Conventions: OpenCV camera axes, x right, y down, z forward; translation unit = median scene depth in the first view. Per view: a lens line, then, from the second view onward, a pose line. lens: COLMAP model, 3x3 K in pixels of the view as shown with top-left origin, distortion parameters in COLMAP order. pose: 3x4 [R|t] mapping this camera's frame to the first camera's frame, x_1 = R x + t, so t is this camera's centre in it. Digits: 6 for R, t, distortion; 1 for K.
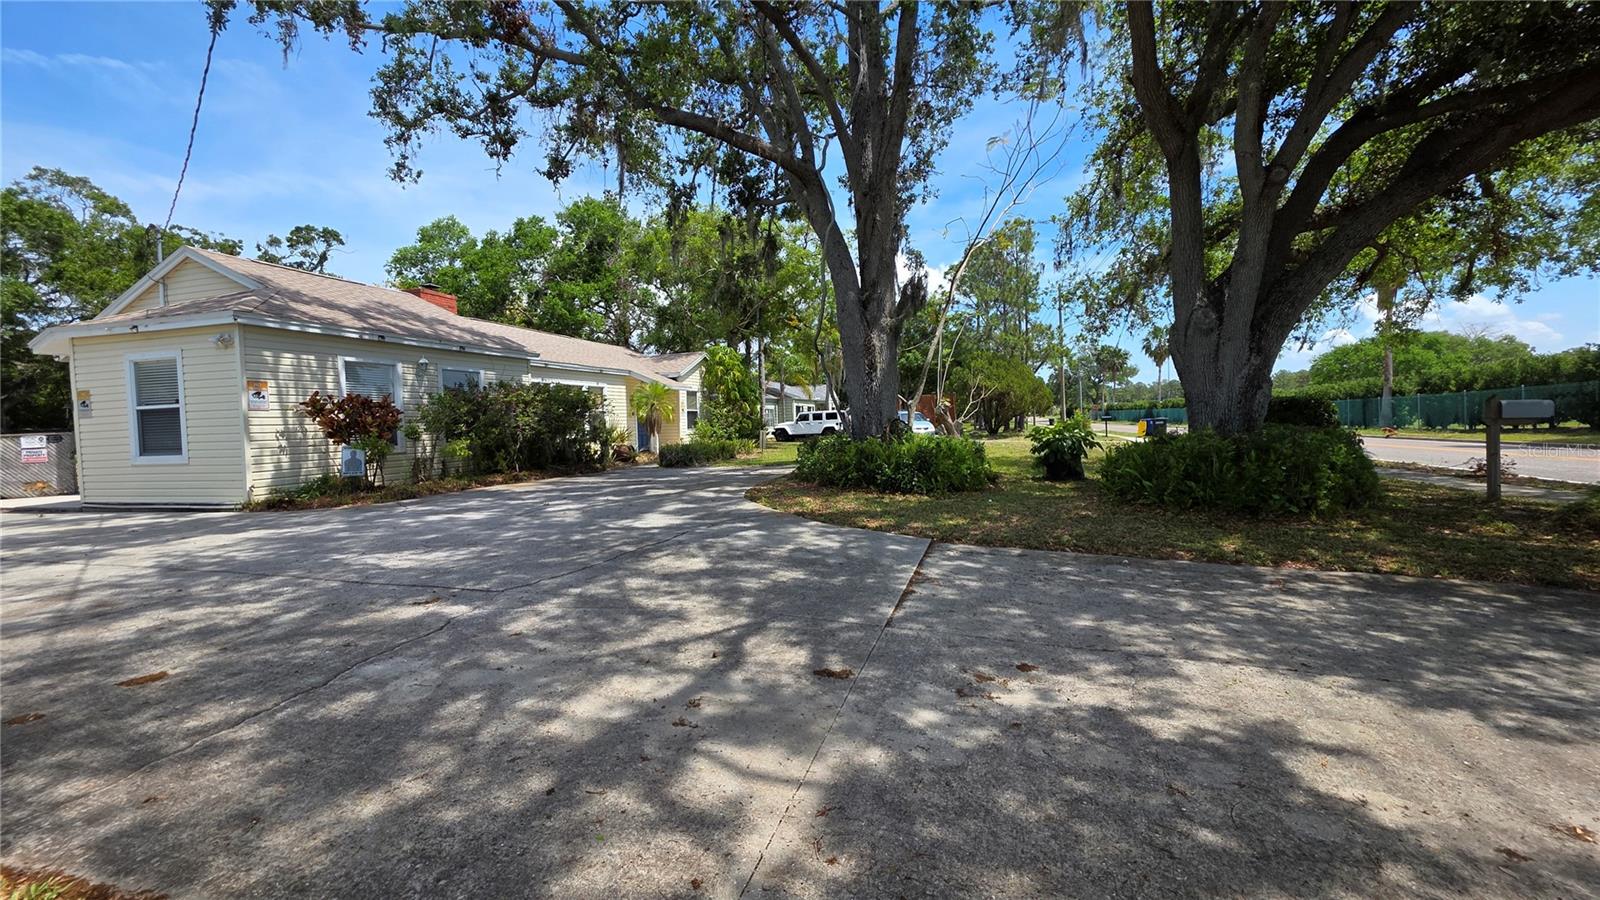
lens RADIAL K [[643.5, 0, 809.5], [0, 643.5, 444.8], [0, 0, 1]] dist [0.008009, -0.003283]
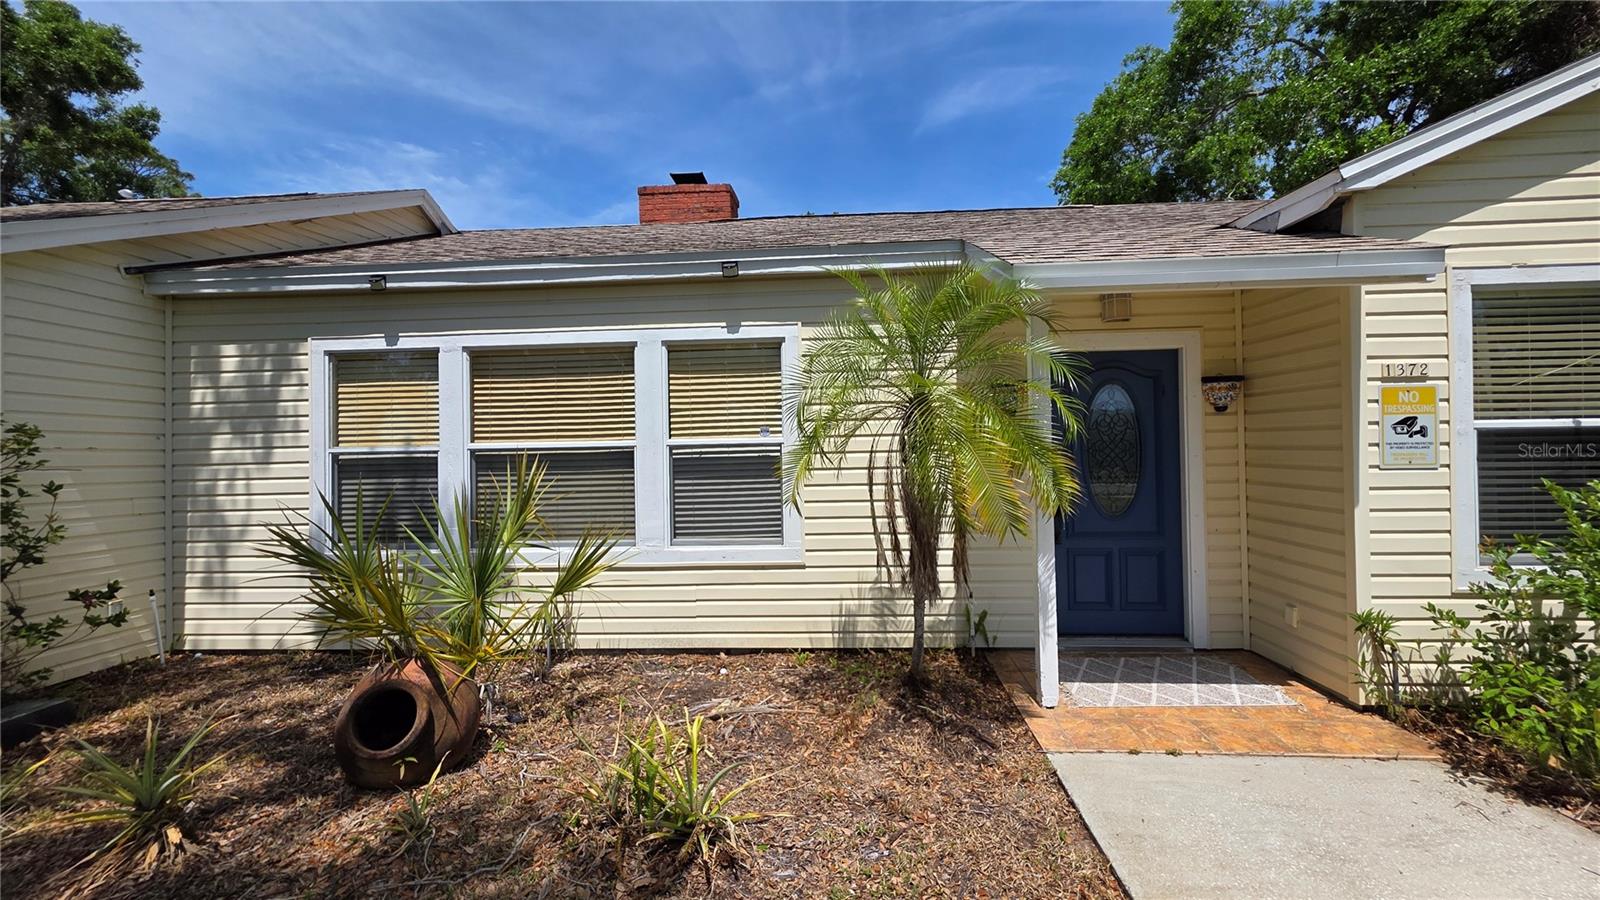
lens RADIAL K [[643.5, 0, 819.5], [0, 643.5, 440.7], [0, 0, 1]] dist [0.008009, -0.003283]
pose [[0.208417, 0.017383, -0.977886, -0.077859], [-0.023386, 0.999645, 0.012785, -0.047058], [0.977760, 0.020204, 0.208749, 0.800077]]
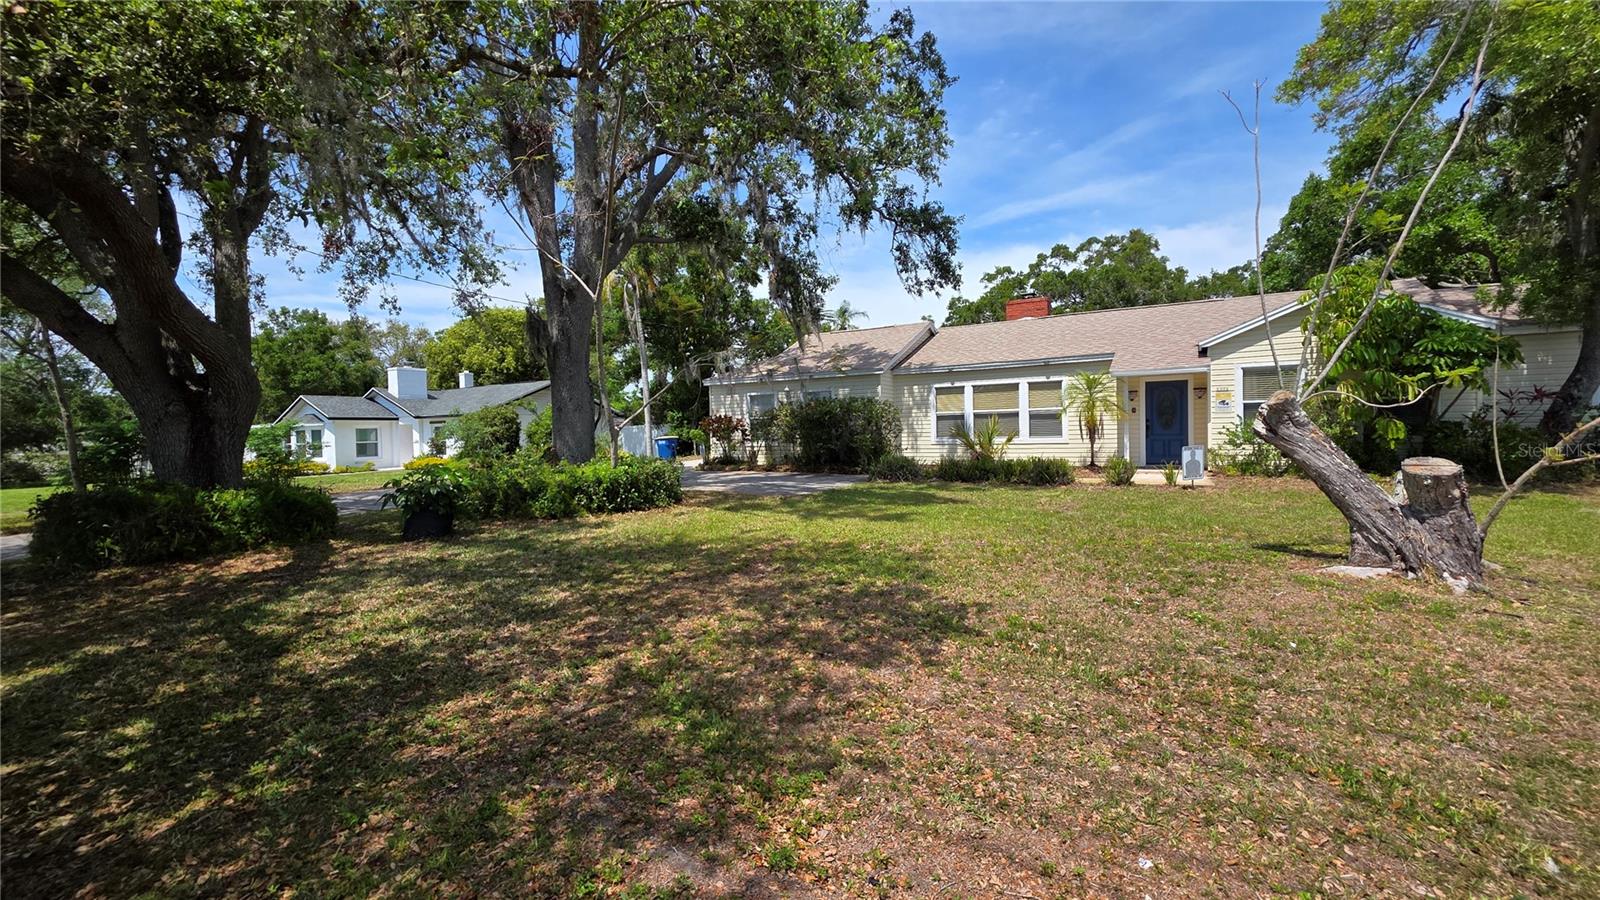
lens RADIAL K [[643.5, 0, 799.0], [0, 643.5, 441.9], [0, 0, 1]] dist [0.008009, -0.003283]
pose [[-0.279868, 0.060773, -0.958113, 0.464631], [-0.001828, 0.997959, 0.063834, -0.052473], [0.960037, 0.019617, -0.279186, 0.752918]]
